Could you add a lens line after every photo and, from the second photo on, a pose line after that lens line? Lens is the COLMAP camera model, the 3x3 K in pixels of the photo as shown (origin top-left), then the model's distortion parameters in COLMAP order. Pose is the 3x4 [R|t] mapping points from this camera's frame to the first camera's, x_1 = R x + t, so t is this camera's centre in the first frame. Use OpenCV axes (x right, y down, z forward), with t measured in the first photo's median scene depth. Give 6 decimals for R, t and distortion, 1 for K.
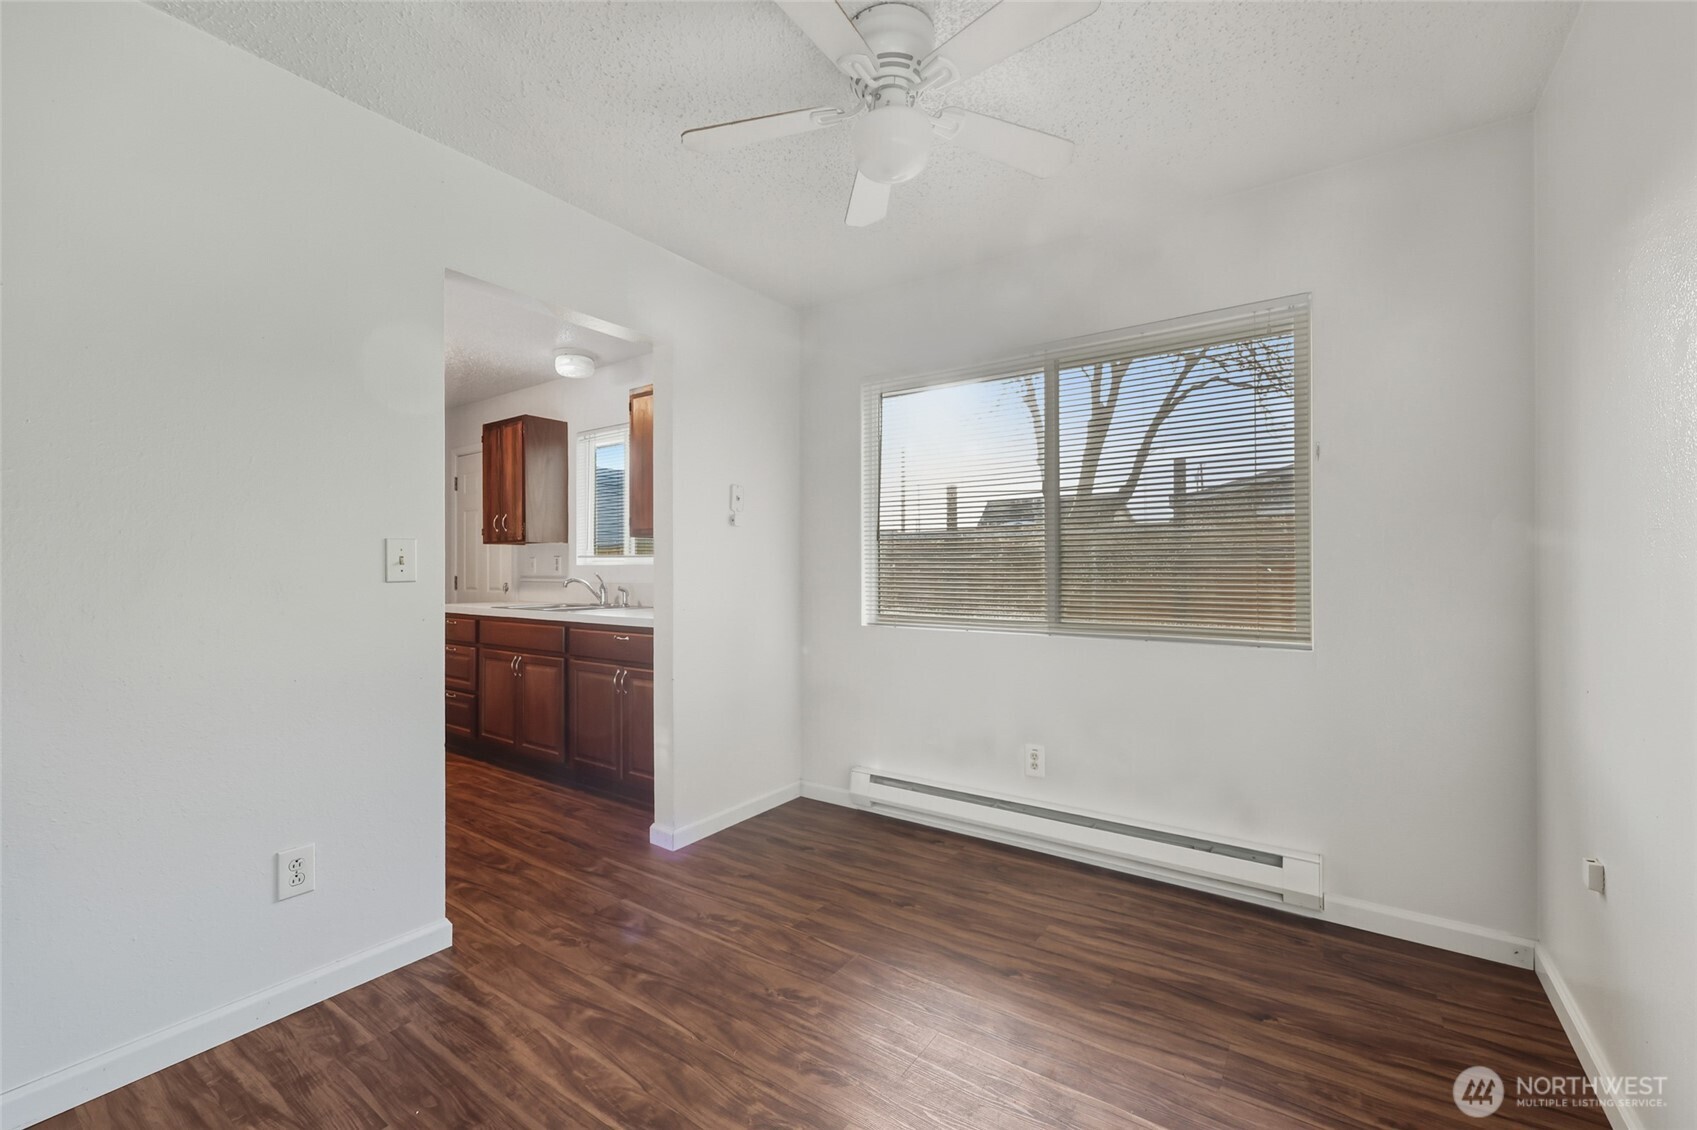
lens RADIAL K [[685.4, 0, 849.4], [0, 685.4, 568.7], [0, 0, 1]] dist [-0.002367, -0.000789]
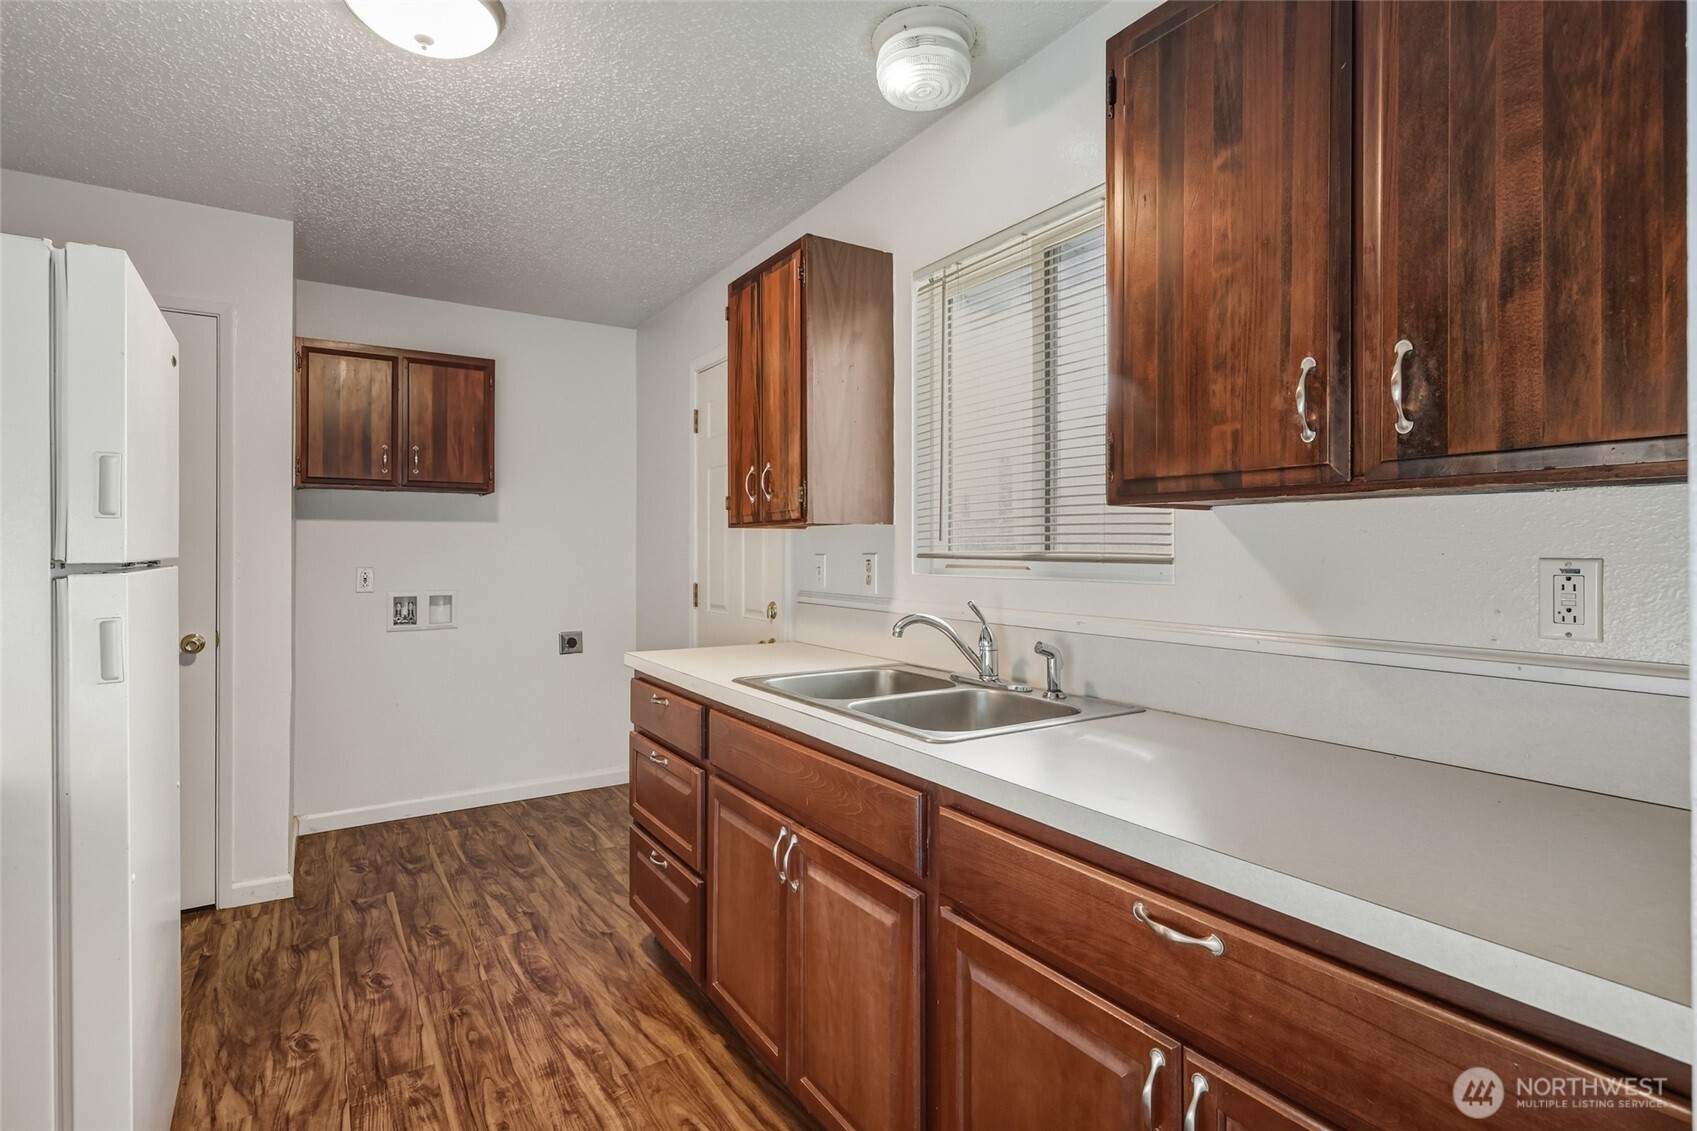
lens RADIAL K [[825.5, 0, 850.0], [0, 825.5, 547.0], [0, 0, 1]] dist [-0.002312, 0.000640]
pose [[0.926095, 0.000099, -0.377290, -0.241463], [-0.001129, 0.999996, -0.002510, -0.021849], [0.377289, 0.002751, 0.926092, 0.507203]]
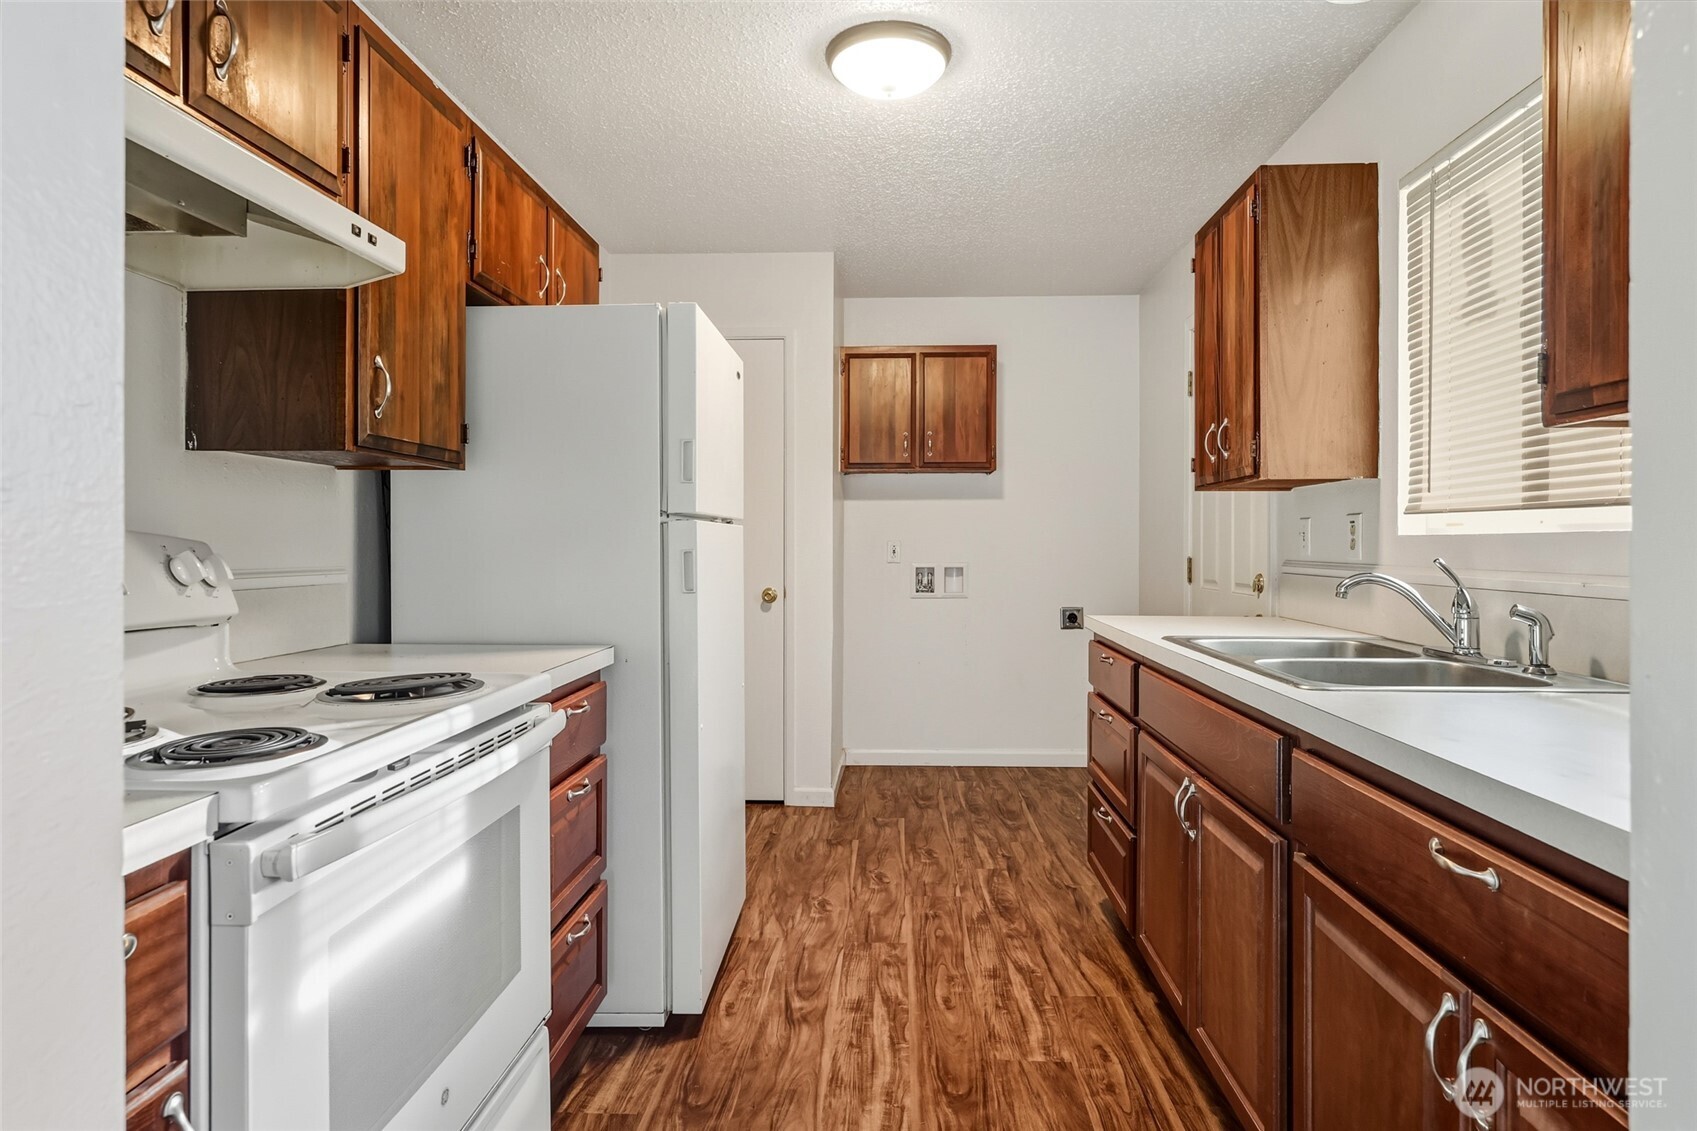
lens RADIAL K [[917.1, 0, 858.6], [0, 917.1, 545.9], [0, 0, 1]] dist [-0.003556, 0.001448]
pose [[0.531506, 0.003442, -0.847047, -0.134969], [-0.000660, 0.999993, 0.003649, -0.001290], [0.847054, -0.001381, 0.531505, 0.496177]]
